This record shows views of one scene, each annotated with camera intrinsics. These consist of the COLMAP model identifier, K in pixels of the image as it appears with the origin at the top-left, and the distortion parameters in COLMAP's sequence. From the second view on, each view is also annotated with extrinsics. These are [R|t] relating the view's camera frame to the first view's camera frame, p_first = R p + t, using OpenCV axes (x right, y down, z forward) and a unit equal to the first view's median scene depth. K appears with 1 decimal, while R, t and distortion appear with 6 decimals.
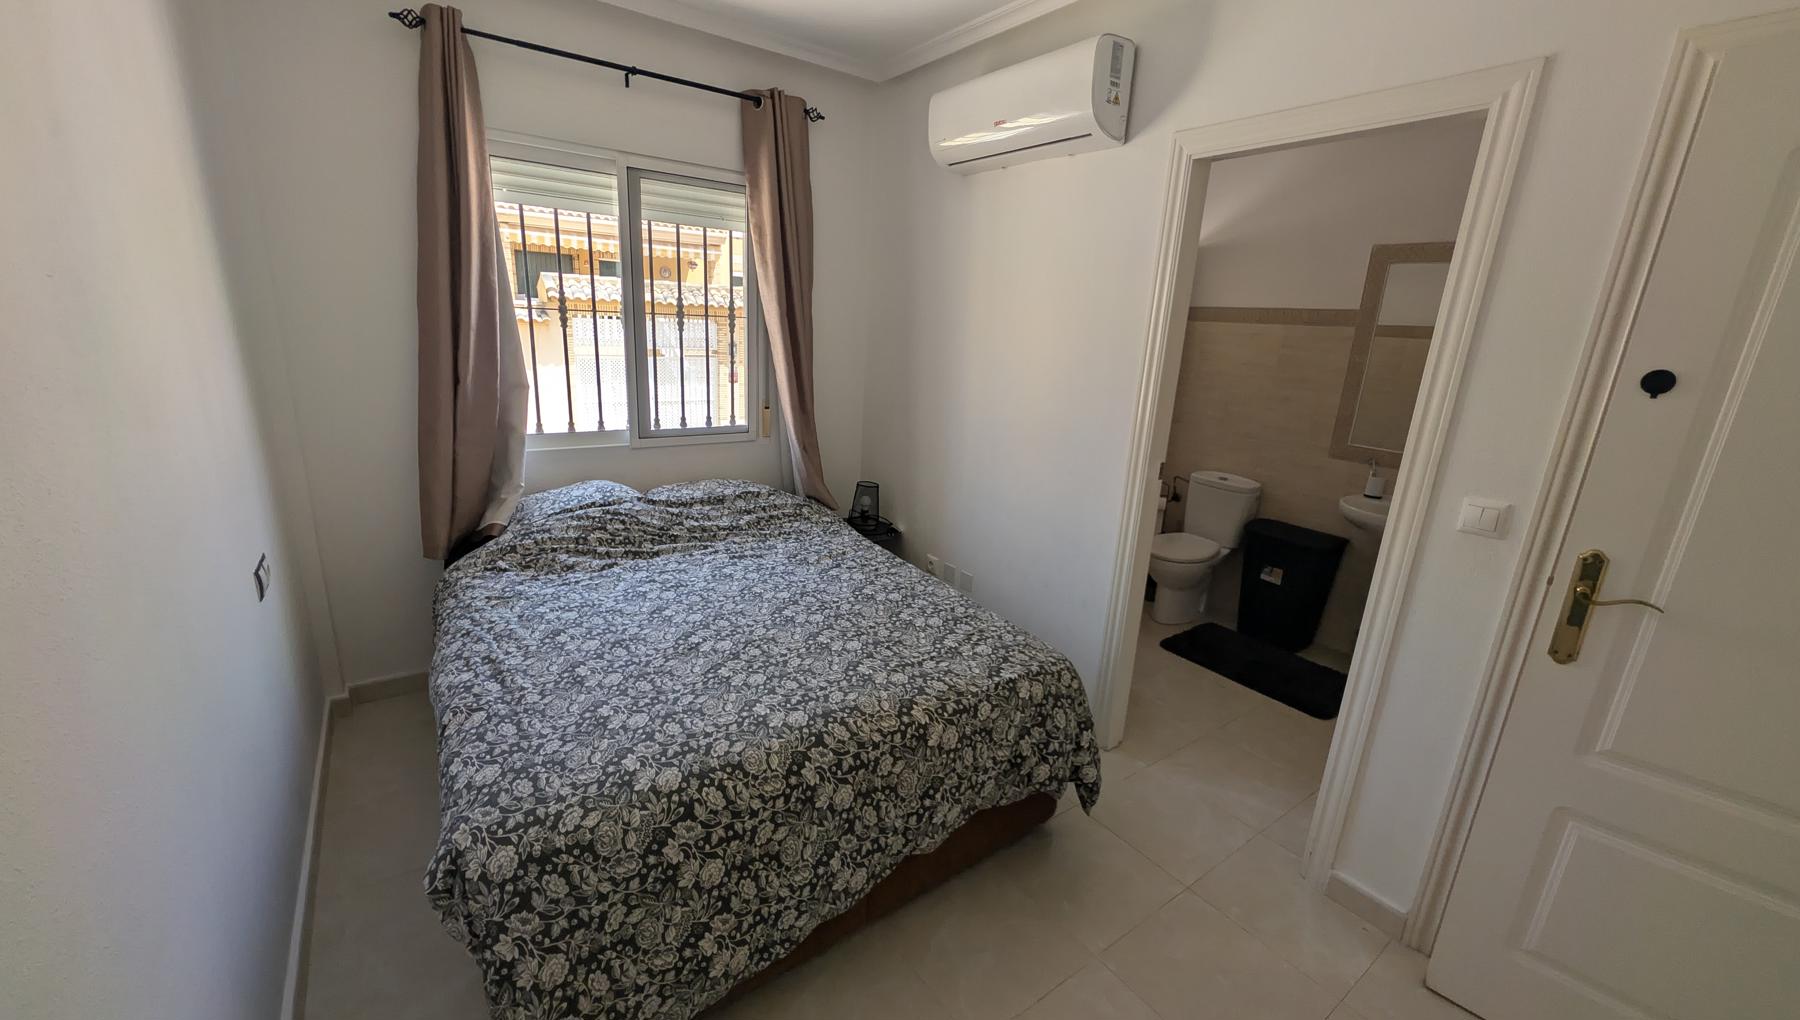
lens RADIAL K [[692.4, 0, 891.8], [0, 692.4, 507.5], [0, 0, 1]] dist [0.003723, 0.000415]
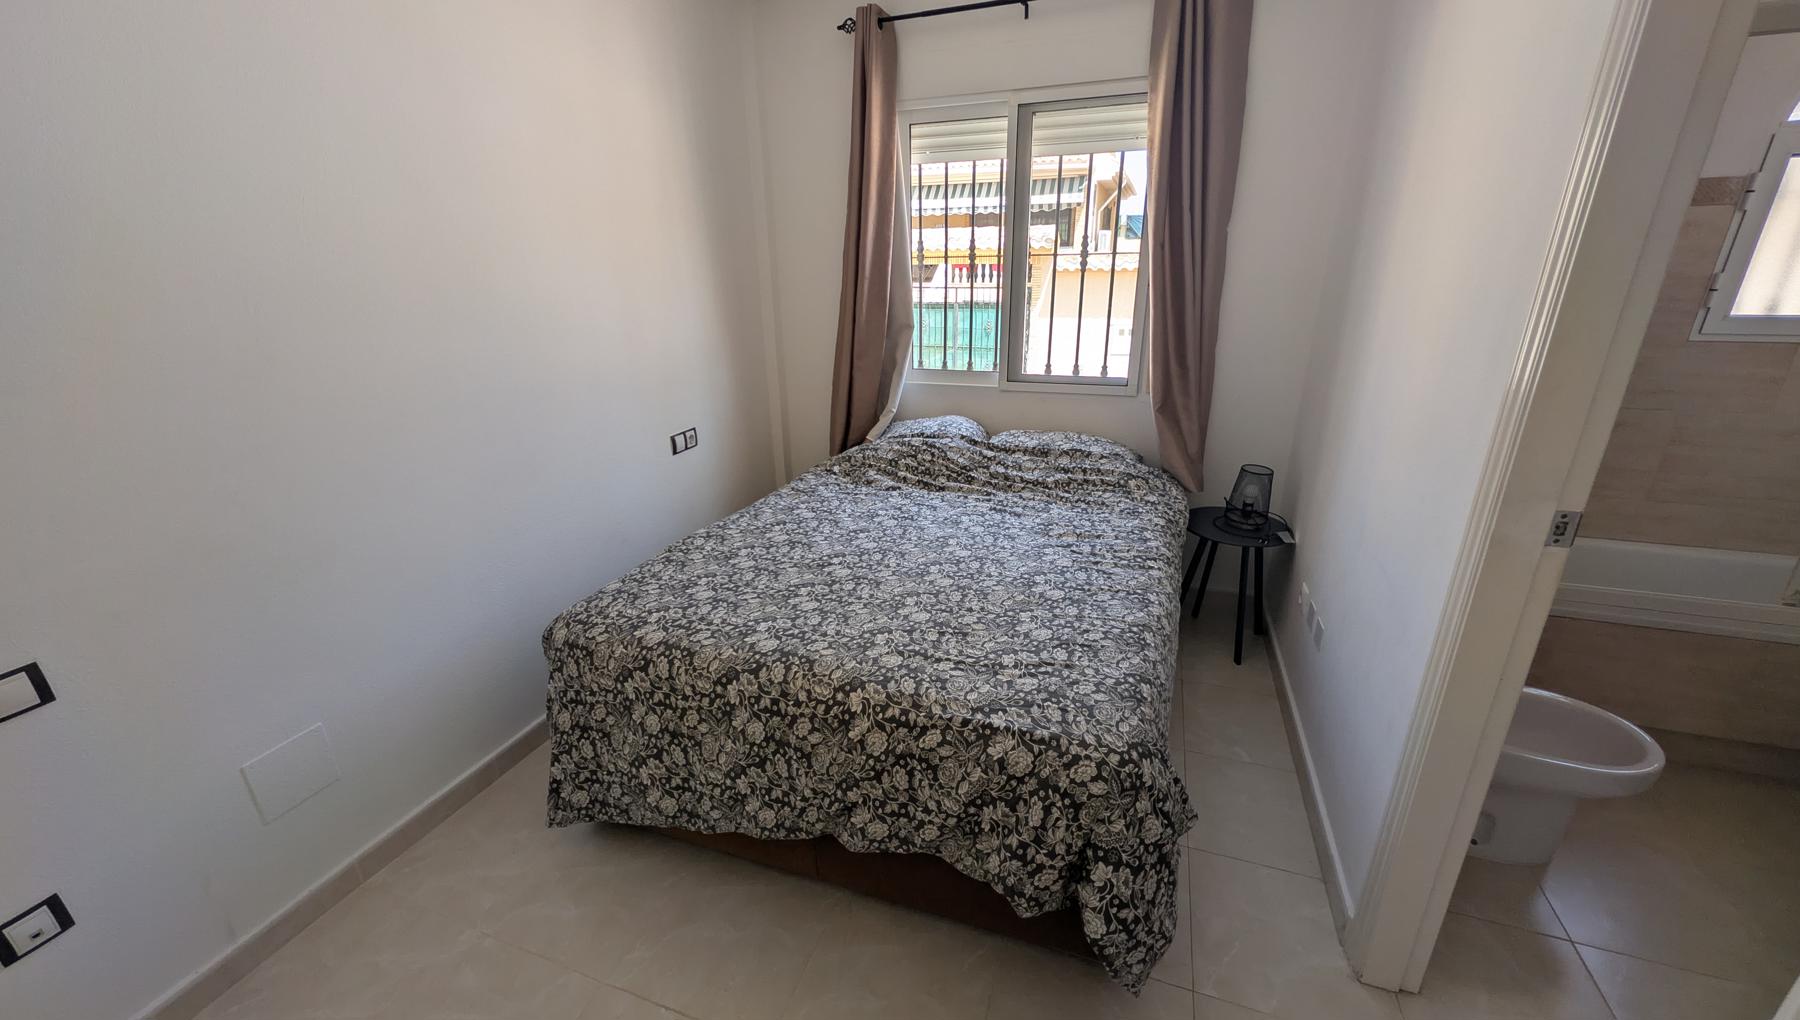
lens RADIAL K [[692.4, 0, 907.9], [0, 692.4, 506.5], [0, 0, 1]] dist [0.003723, 0.000415]
pose [[0.563216, 0.223915, -0.795393, 0.475827], [-0.171532, 0.973298, 0.152537, -0.059021], [0.808309, 0.050524, 0.586586, 0.338481]]
